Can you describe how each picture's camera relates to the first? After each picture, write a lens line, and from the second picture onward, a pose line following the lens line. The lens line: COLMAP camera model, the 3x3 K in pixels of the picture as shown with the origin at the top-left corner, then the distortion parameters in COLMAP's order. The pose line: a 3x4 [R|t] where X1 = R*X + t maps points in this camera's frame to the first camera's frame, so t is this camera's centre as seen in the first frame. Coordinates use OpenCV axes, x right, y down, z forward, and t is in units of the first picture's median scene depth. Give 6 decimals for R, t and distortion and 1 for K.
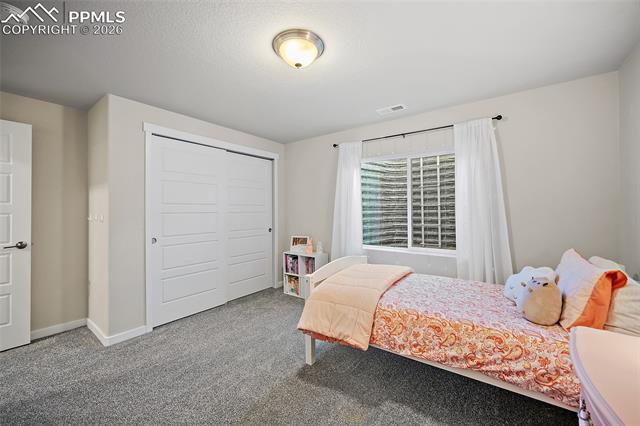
lens RADIAL K [[254.4, 0, 320.6], [0, 254.4, 209.3], [0, 0, 1]] dist [0.002646, 0.000084]
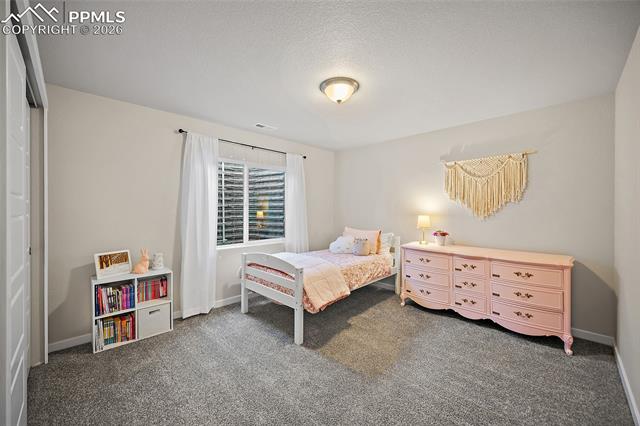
lens RADIAL K [[251.2, 0, 320.0], [0, 251.2, 213.0], [0, 0, 1]] dist [-0.004062, -0.000117]
pose [[0.150340, -0.007863, 0.988603, -0.743456], [-0.003017, 0.999960, 0.008412, 0.004617], [-0.988630, -0.004247, 0.150311, 0.484102]]
